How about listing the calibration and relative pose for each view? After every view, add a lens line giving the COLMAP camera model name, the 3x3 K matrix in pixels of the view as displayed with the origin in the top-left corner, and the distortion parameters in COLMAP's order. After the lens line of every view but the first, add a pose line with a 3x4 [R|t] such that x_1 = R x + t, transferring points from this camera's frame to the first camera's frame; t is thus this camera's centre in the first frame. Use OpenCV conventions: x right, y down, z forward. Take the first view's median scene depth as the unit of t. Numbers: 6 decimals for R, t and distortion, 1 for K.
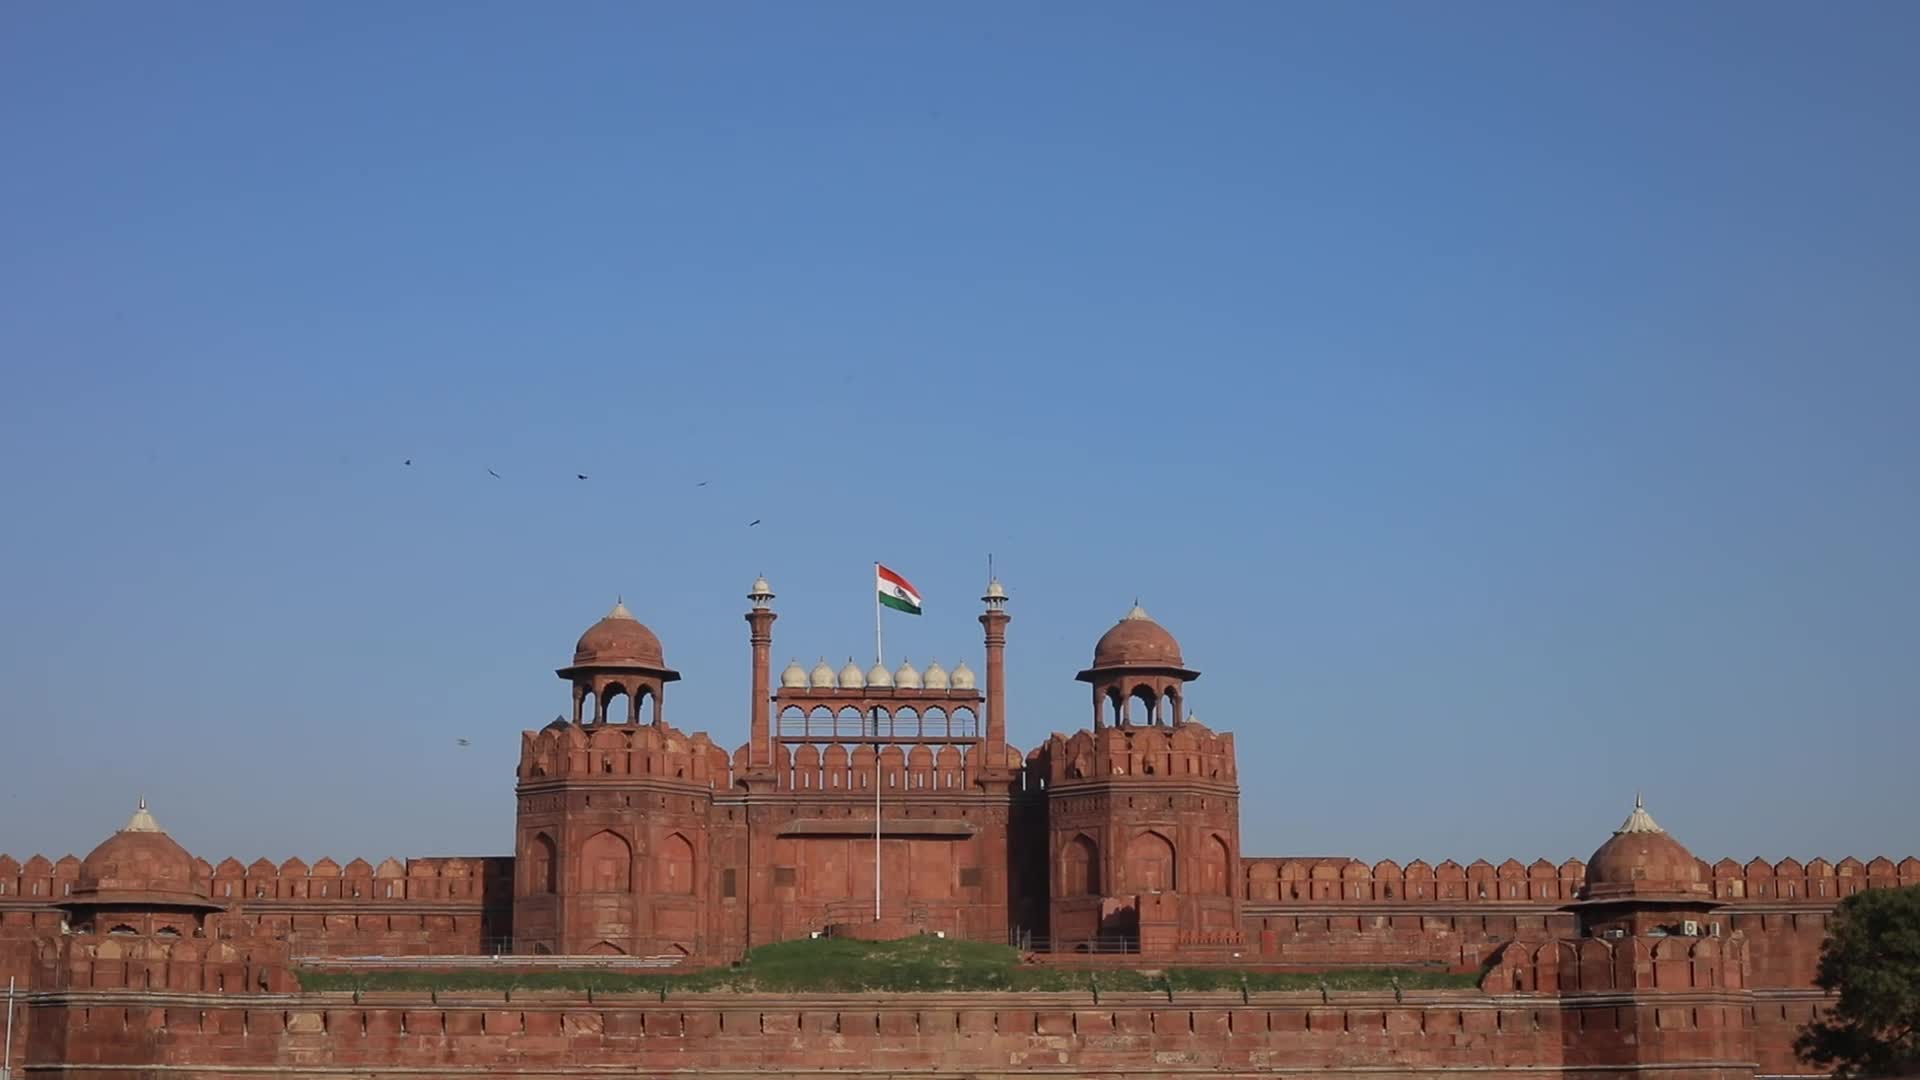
lens RADIAL K [[2871.7, 0, 949.5], [0, 2871.7, 532.6], [0, 0, 1]] dist [-0.086863, 0.000000]
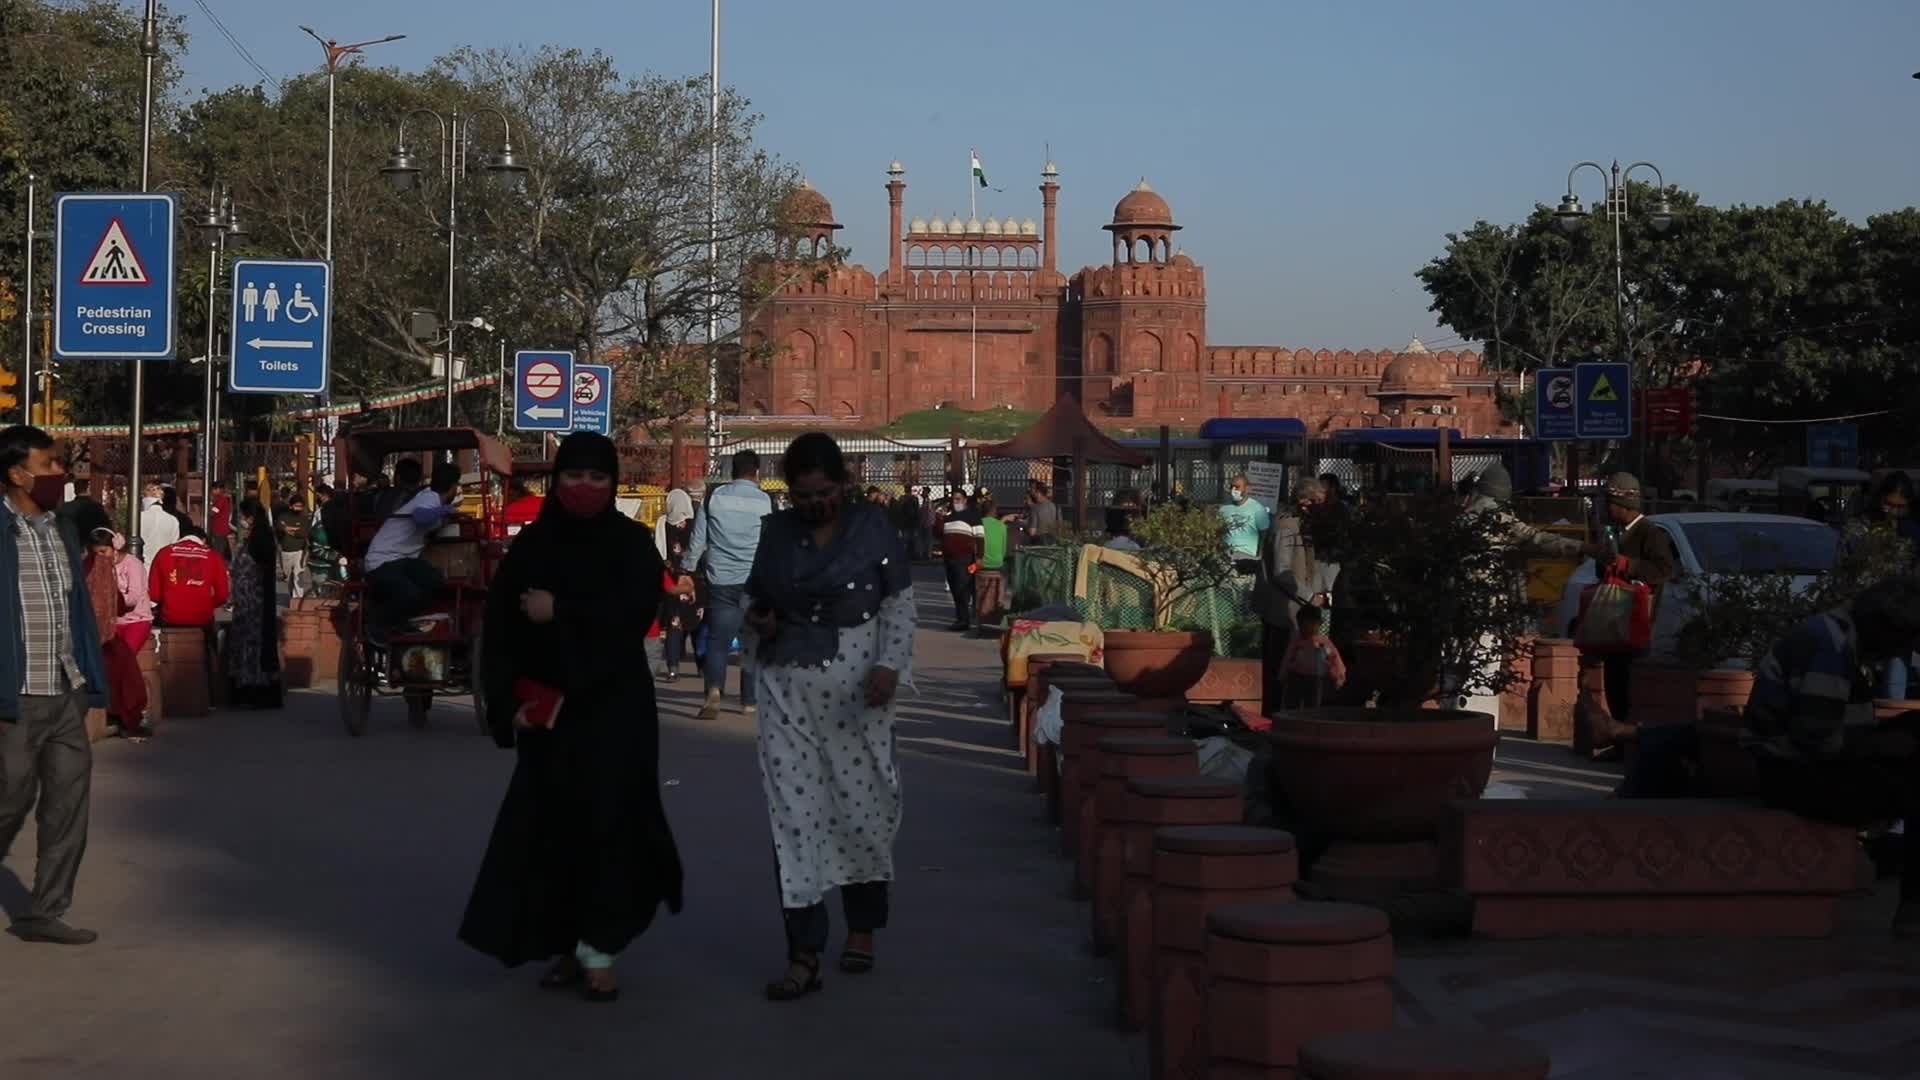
lens RADIAL K [[2871.7, 0, 959.9], [0, 2871.7, 539.6], [0, 0, 1]] dist [-0.086863, 0.000000]
pose [[0.999624, 0.008525, -0.026071, 0.009687], [-0.002863, 0.977717, 0.209906, -0.108873], [0.027279, -0.209752, 0.977374, -0.534453]]
